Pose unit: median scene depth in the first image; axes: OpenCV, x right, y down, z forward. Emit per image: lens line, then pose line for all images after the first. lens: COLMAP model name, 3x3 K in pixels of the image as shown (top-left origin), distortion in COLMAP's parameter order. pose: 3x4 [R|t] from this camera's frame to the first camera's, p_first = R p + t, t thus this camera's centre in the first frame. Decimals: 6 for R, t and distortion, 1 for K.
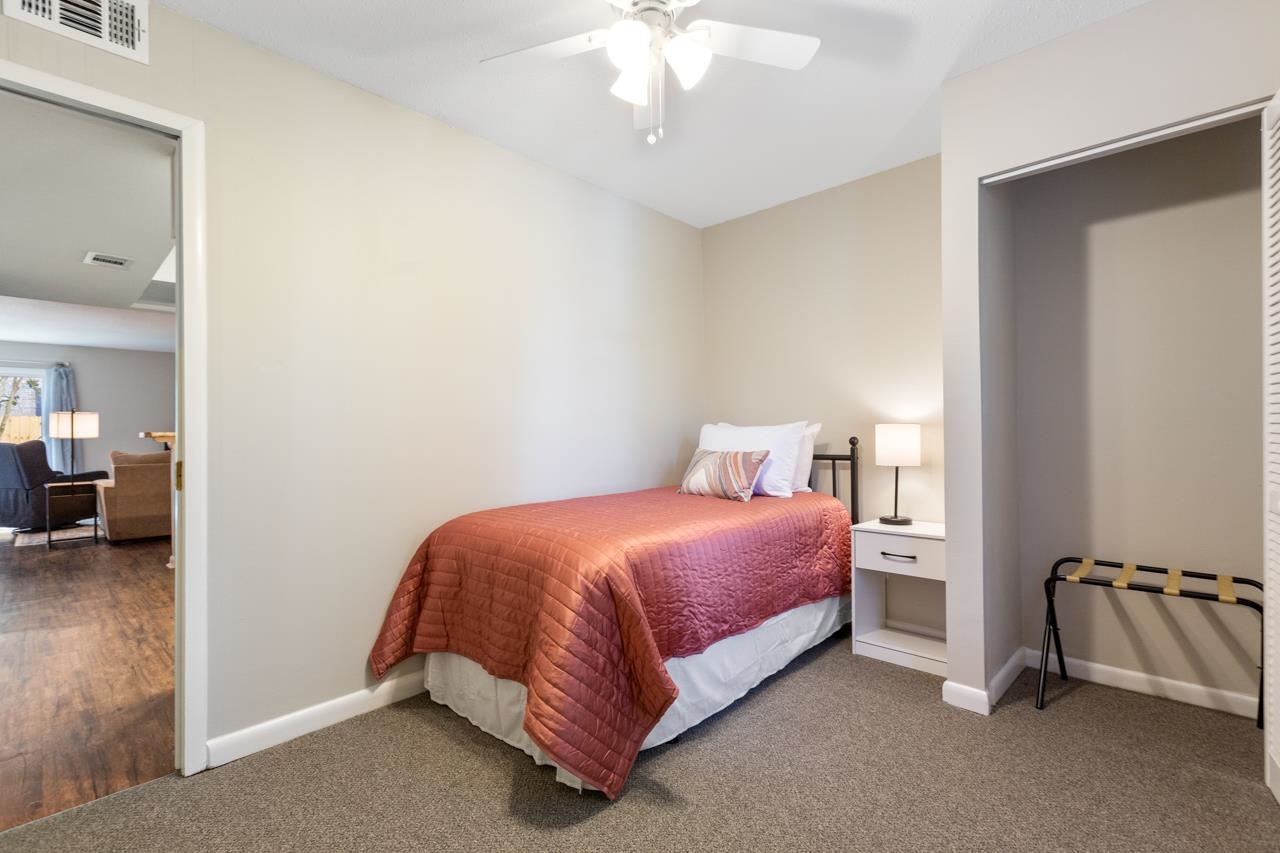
lens RADIAL K [[584.9, 0, 640.1], [0, 584.9, 422.5], [0, 0, 1]] dist [0.000521, -0.000102]
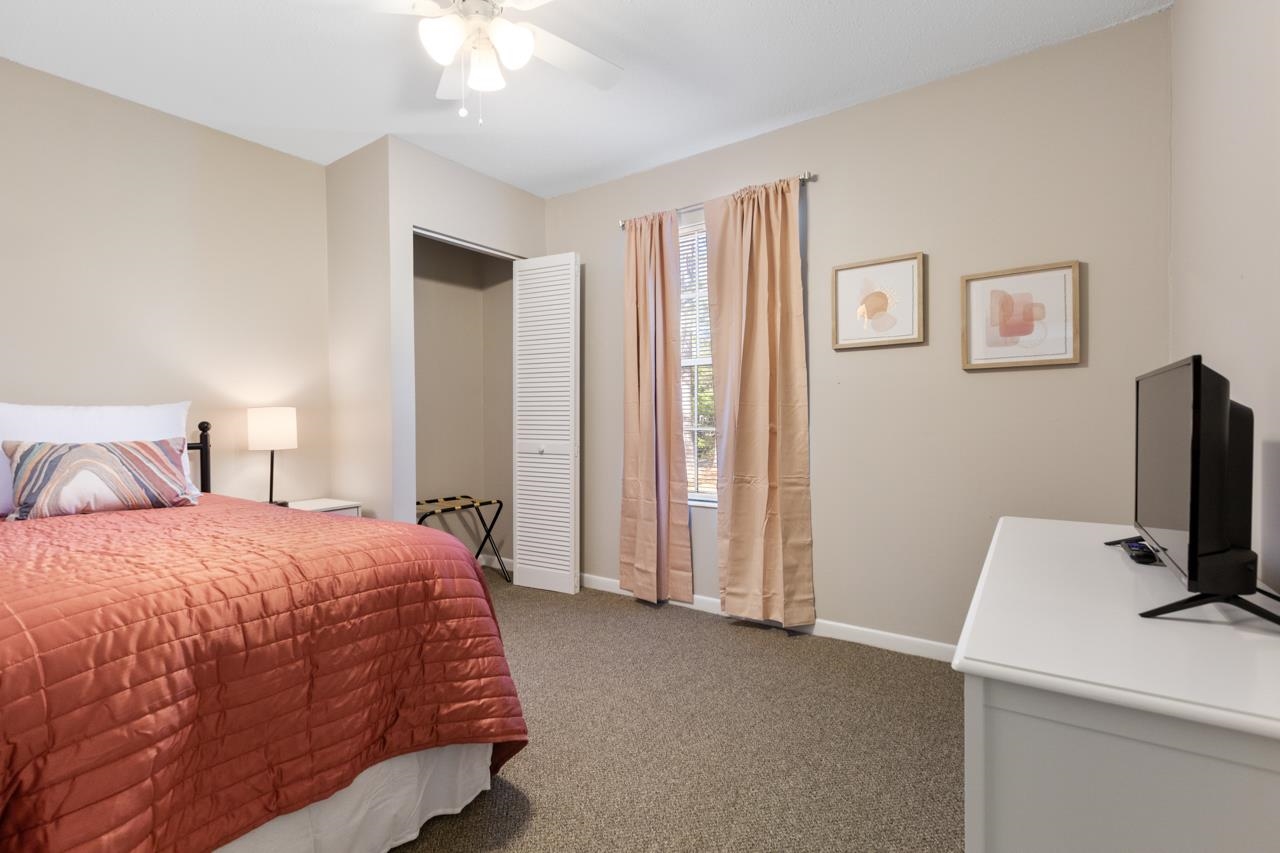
lens RADIAL K [[574.2, 0, 637.1], [0, 574.2, 430.9], [0, 0, 1]] dist [-0.000111, -0.000096]
pose [[-0.168454, -0.004622, 0.985699, -0.623888], [-0.005212, 0.999979, 0.003798, 0.034373], [-0.985696, -0.004498, -0.168475, 0.551294]]
